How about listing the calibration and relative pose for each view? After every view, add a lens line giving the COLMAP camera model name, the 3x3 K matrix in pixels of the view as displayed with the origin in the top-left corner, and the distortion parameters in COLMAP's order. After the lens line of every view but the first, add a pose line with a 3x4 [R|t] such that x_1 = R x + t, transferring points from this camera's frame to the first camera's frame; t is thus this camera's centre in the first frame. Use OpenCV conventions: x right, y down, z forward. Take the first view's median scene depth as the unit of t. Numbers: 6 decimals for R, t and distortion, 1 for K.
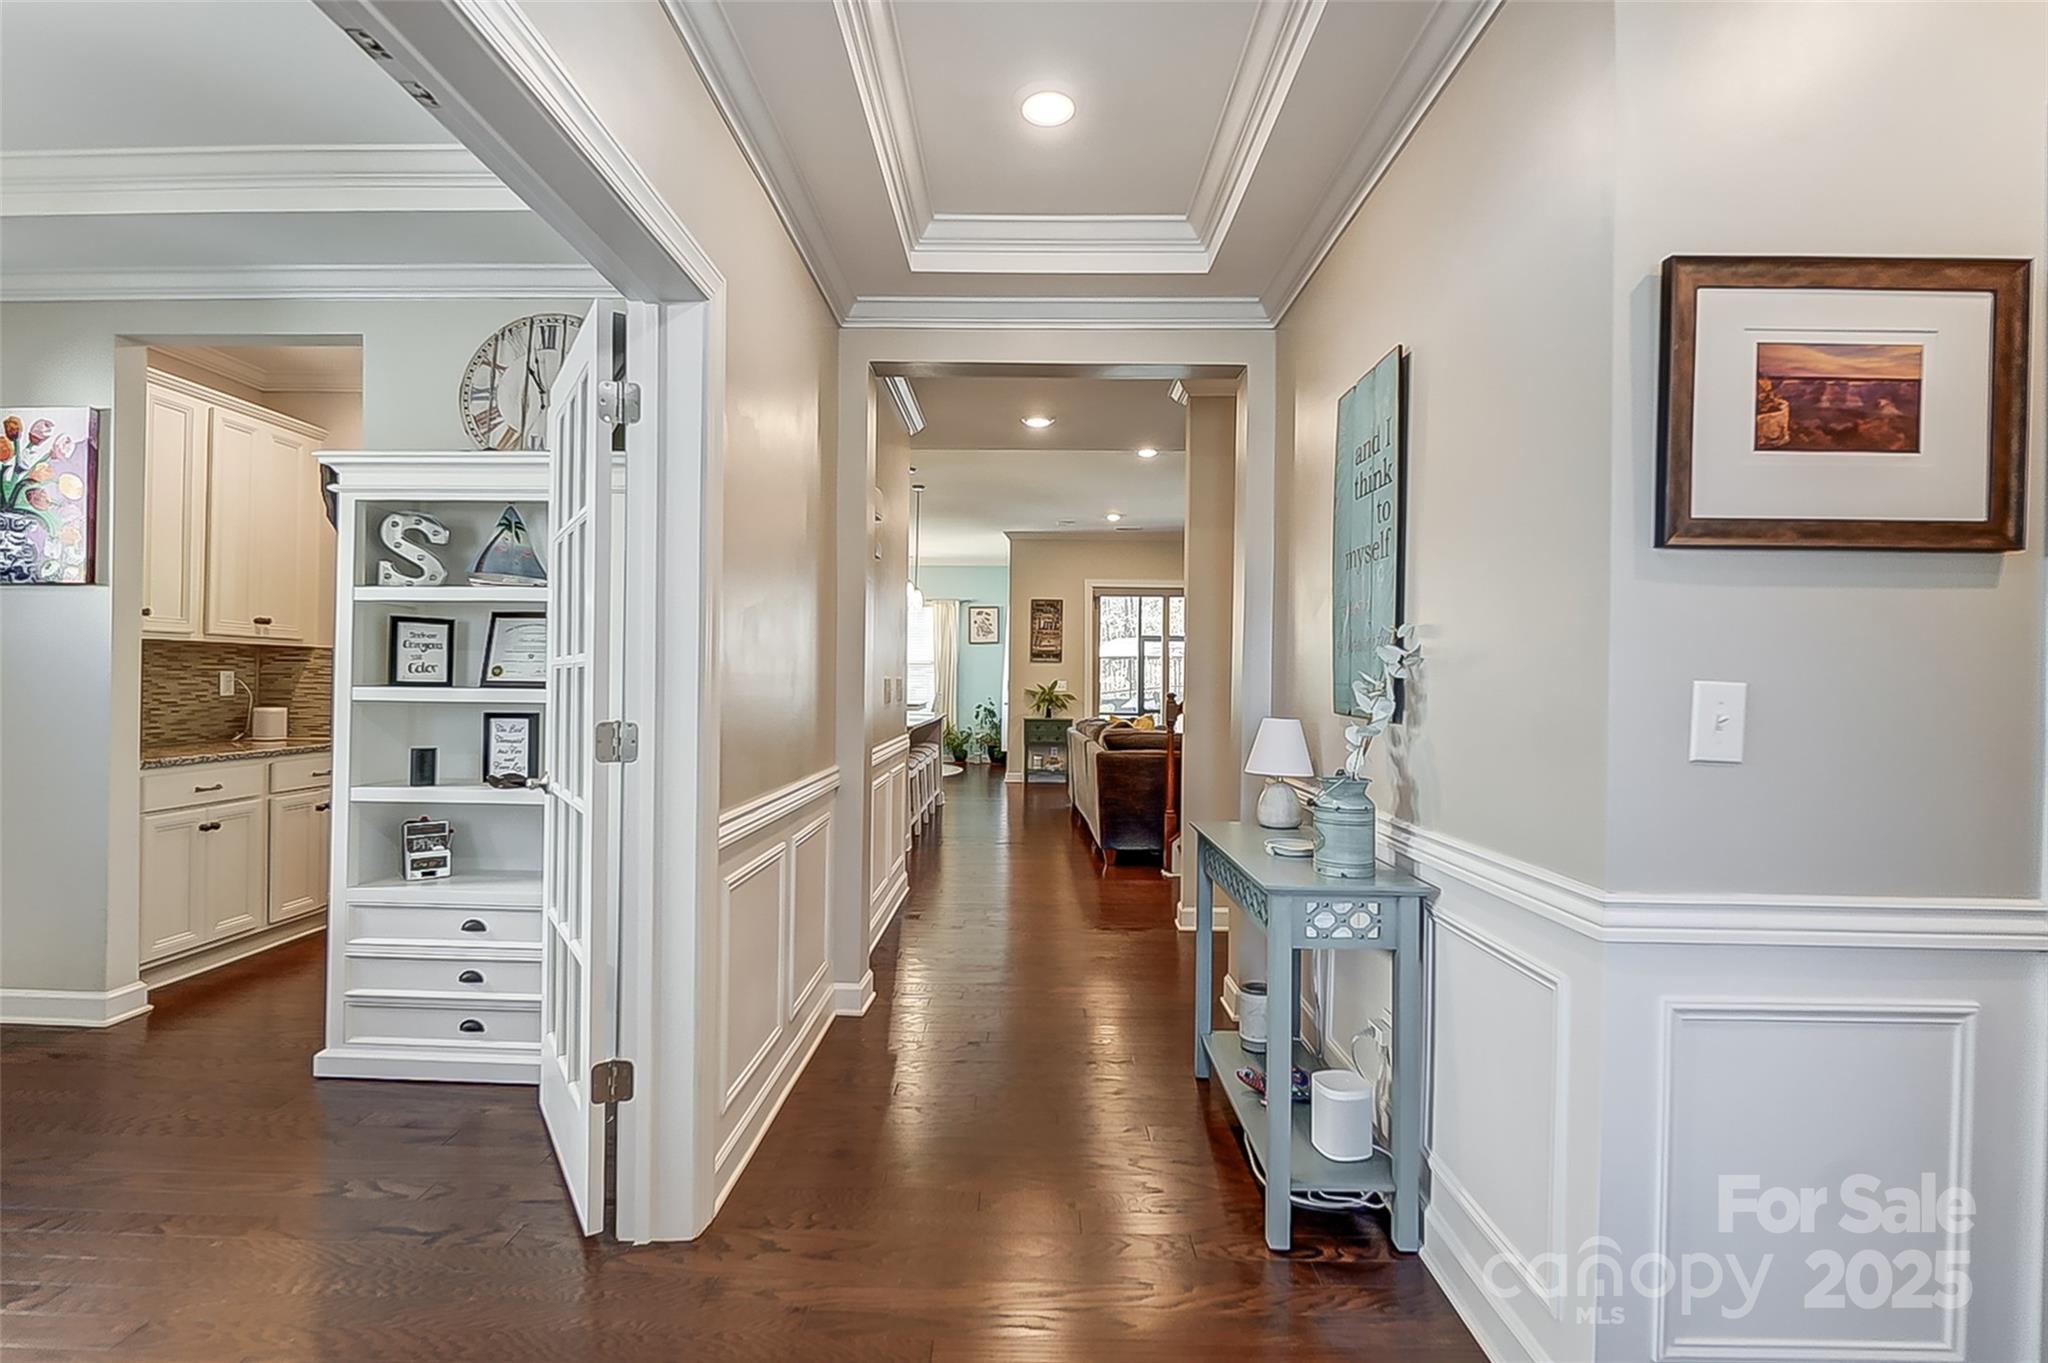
lens RADIAL K [[931.4, 0, 1023.4], [0, 931.4, 670.1], [0, 0, 1]] dist [-0.076613, 0.028669]
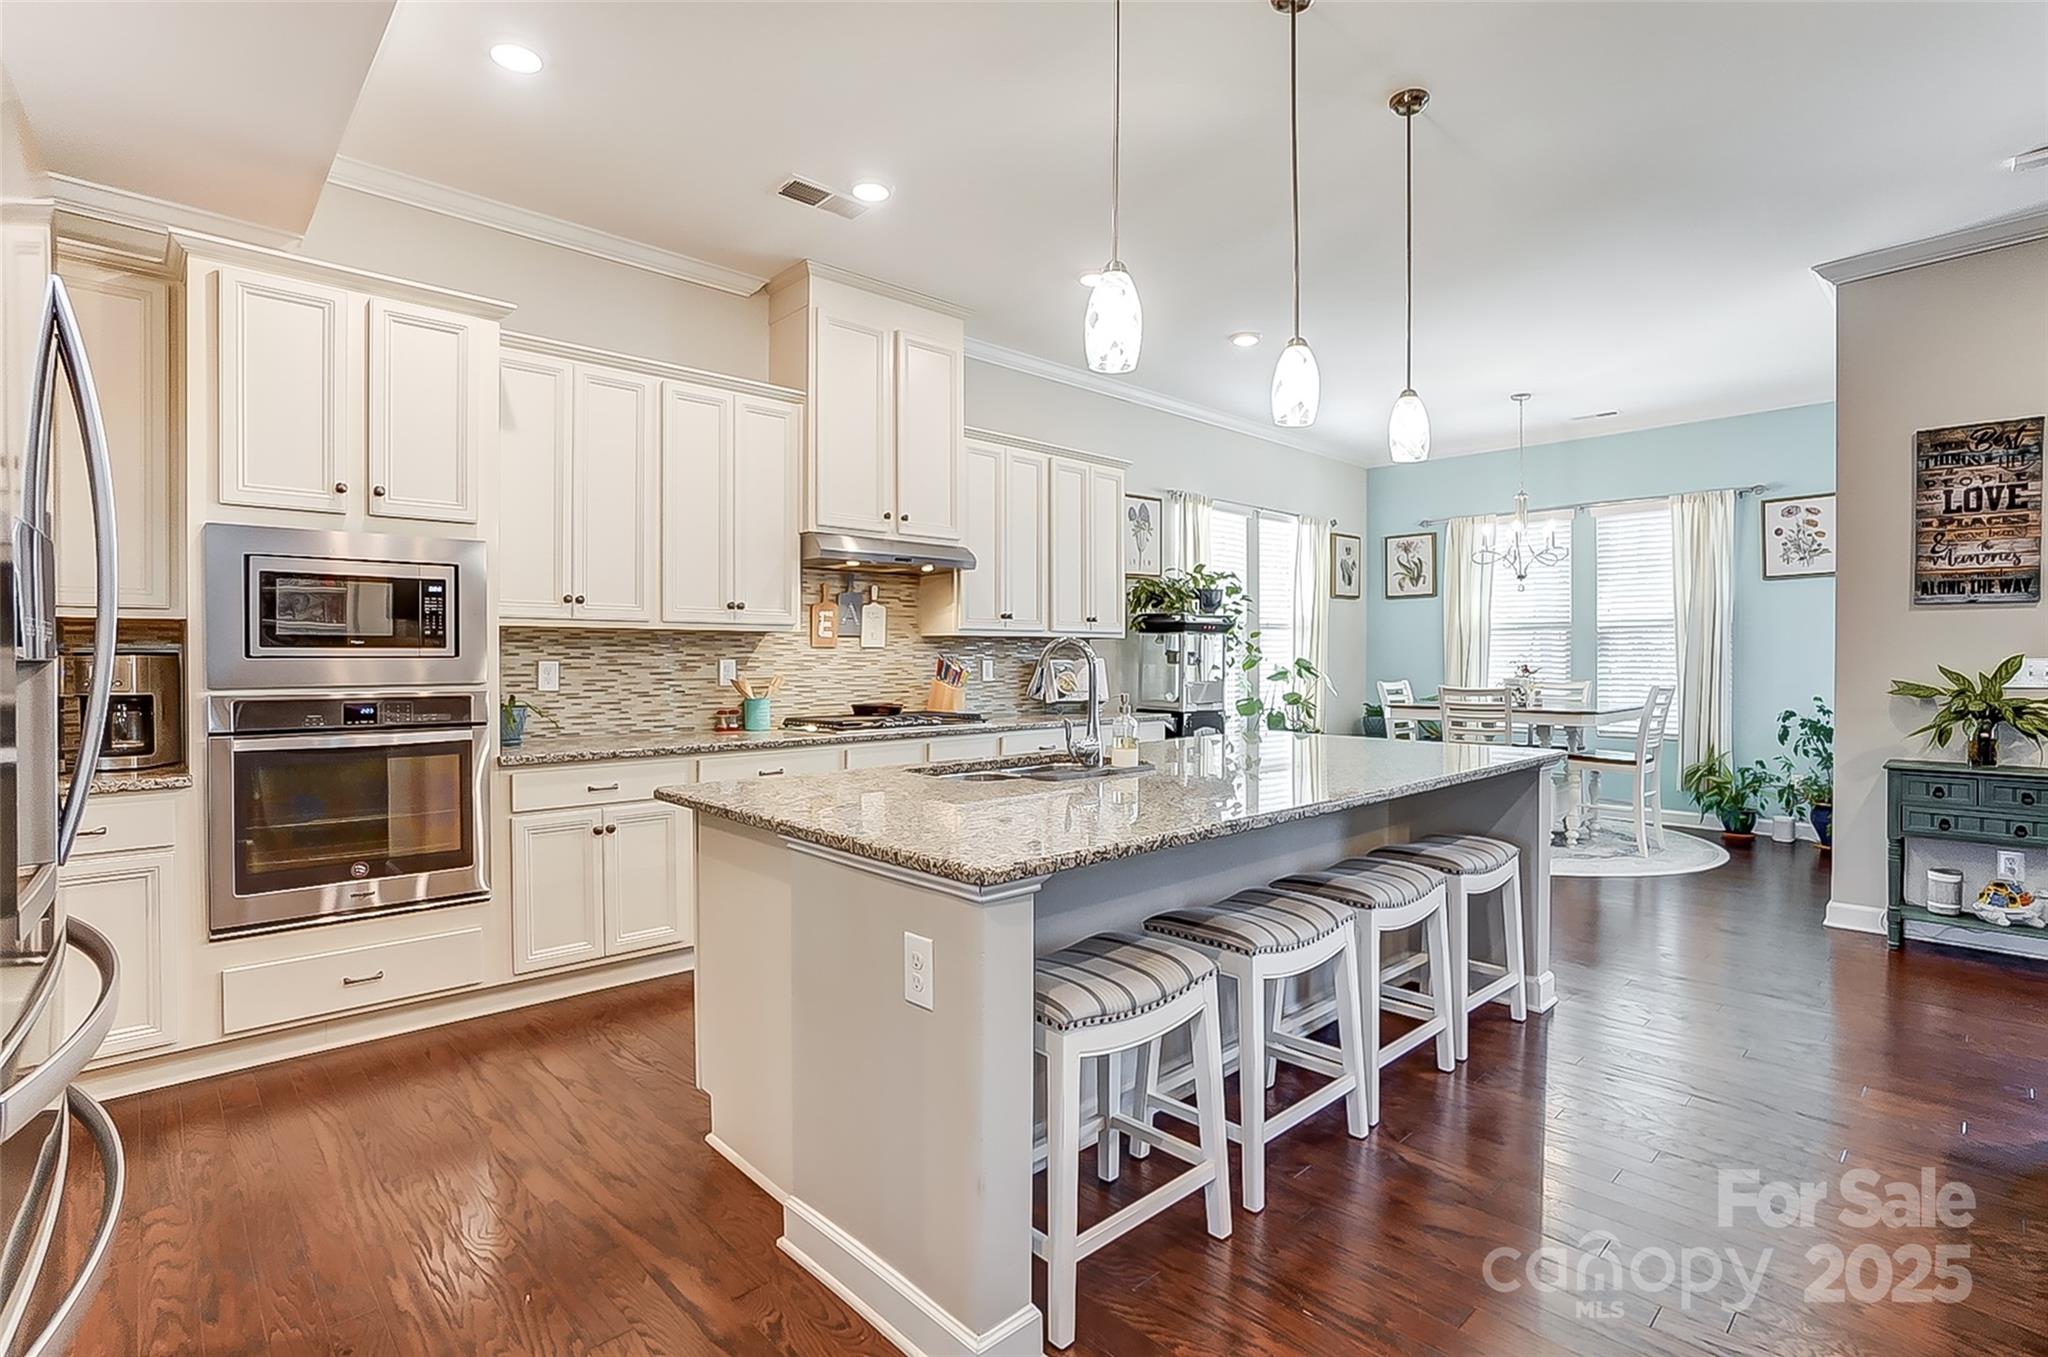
lens RADIAL K [[964.8, 0, 1021.7], [0, 964.8, 667.9], [0, 0, 1]] dist [-0.057929, 0.023365]
pose [[0.691630, -0.005762, -0.722229, 0.029287], [0.017275, 0.999814, 0.008566, 0.006397], [0.722045, -0.018401, 0.691601, 0.499394]]
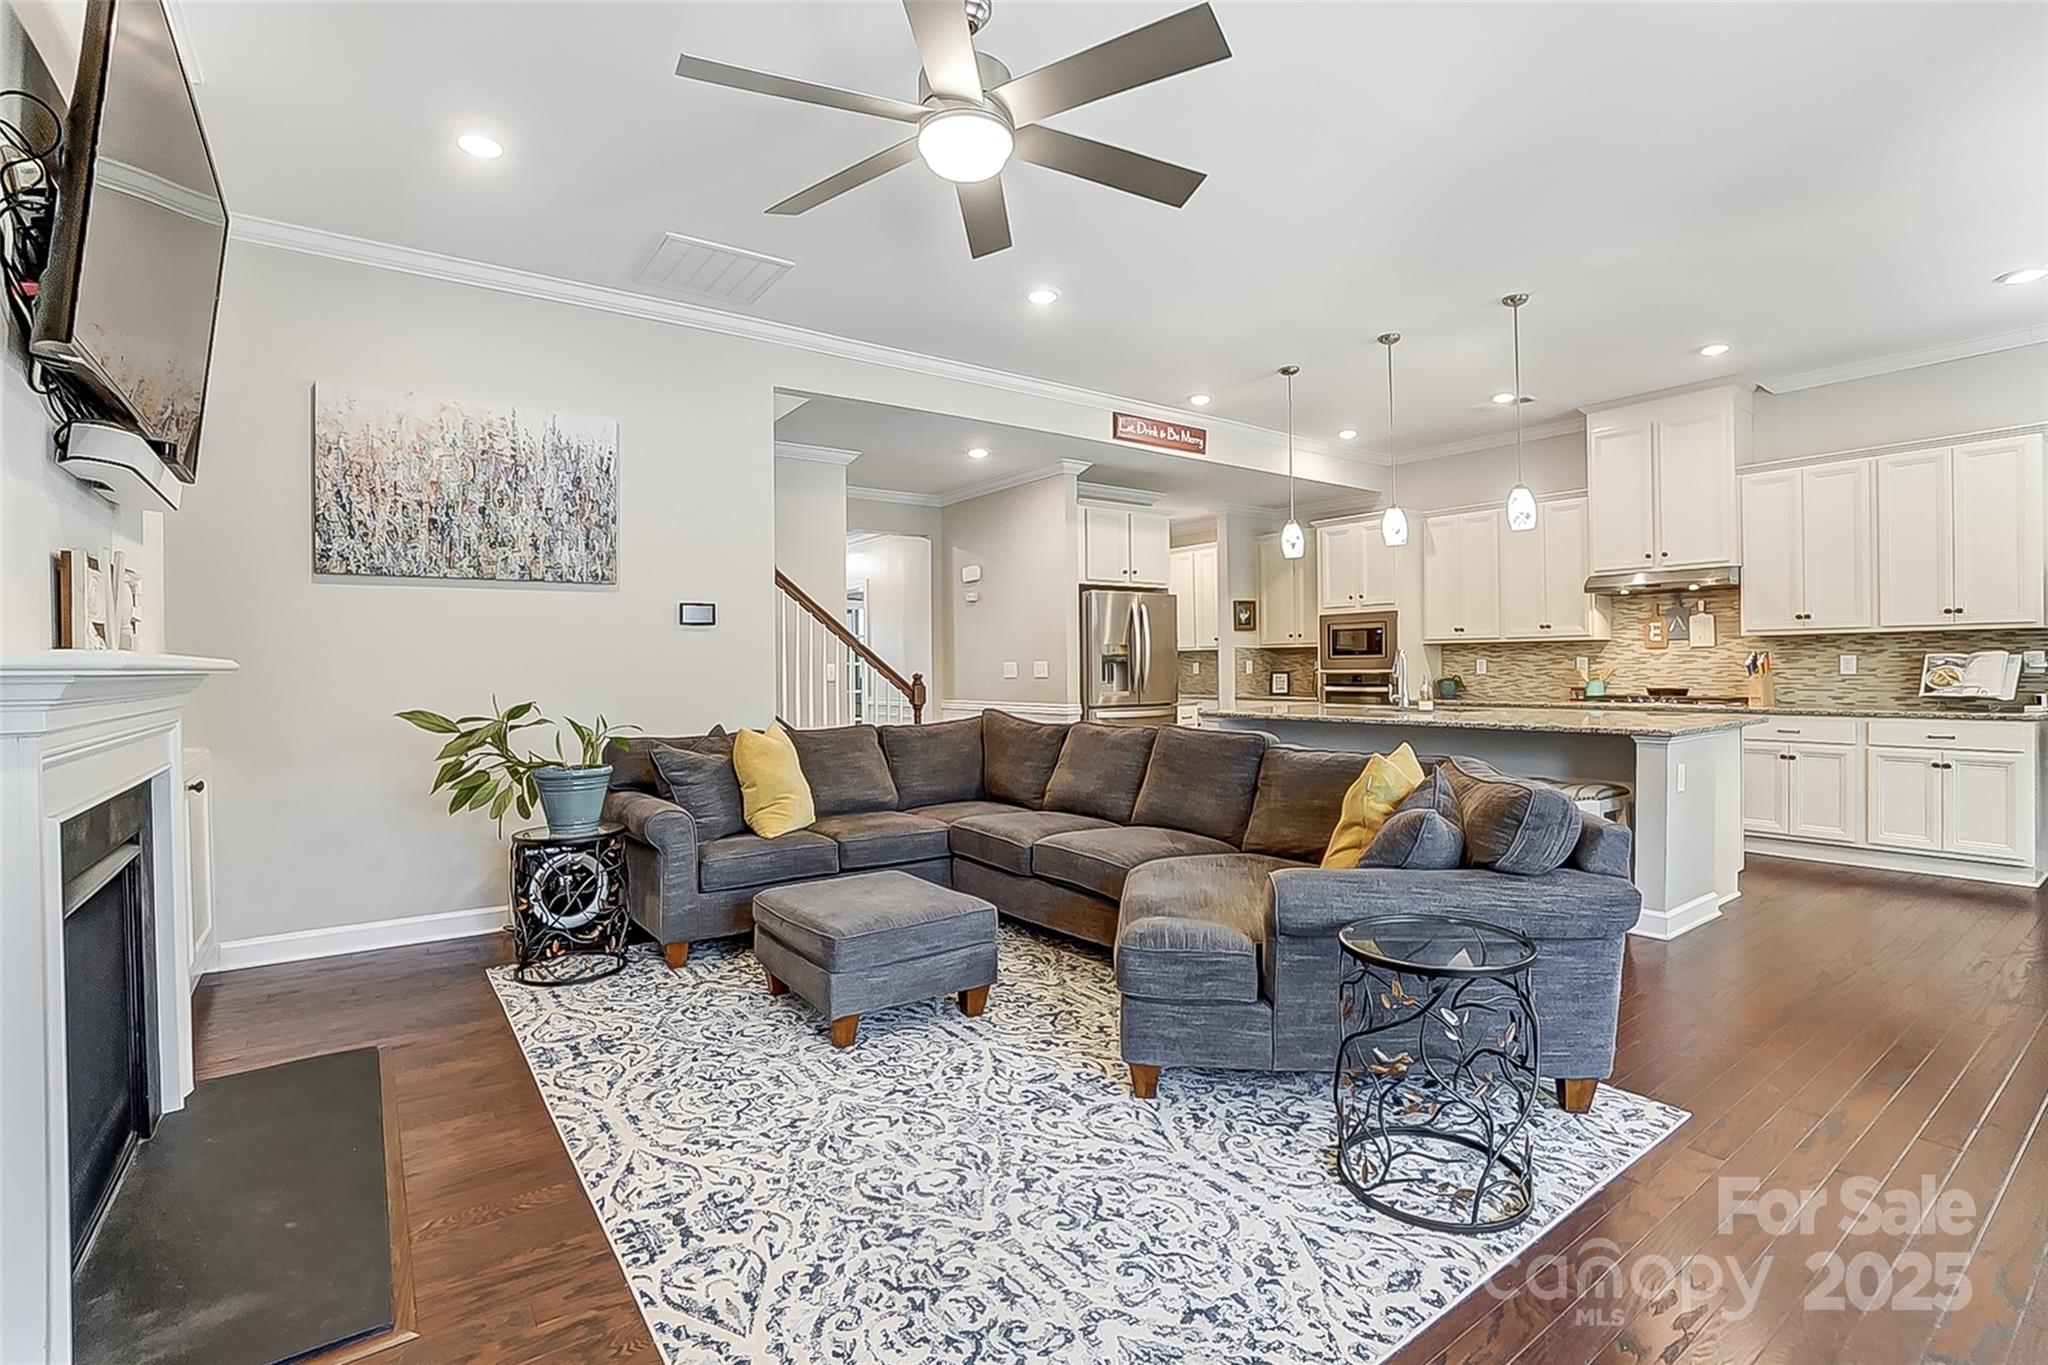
lens RADIAL K [[931.4, 0, 1023.4], [0, 931.4, 671.1], [0, 0, 1]] dist [-0.076613, 0.028669]
pose [[-0.807767, -0.001108, -0.589501, 0.324471], [0.006667, 0.999917, -0.011016, 0.017849], [0.589464, -0.012829, -0.807693, 0.958668]]
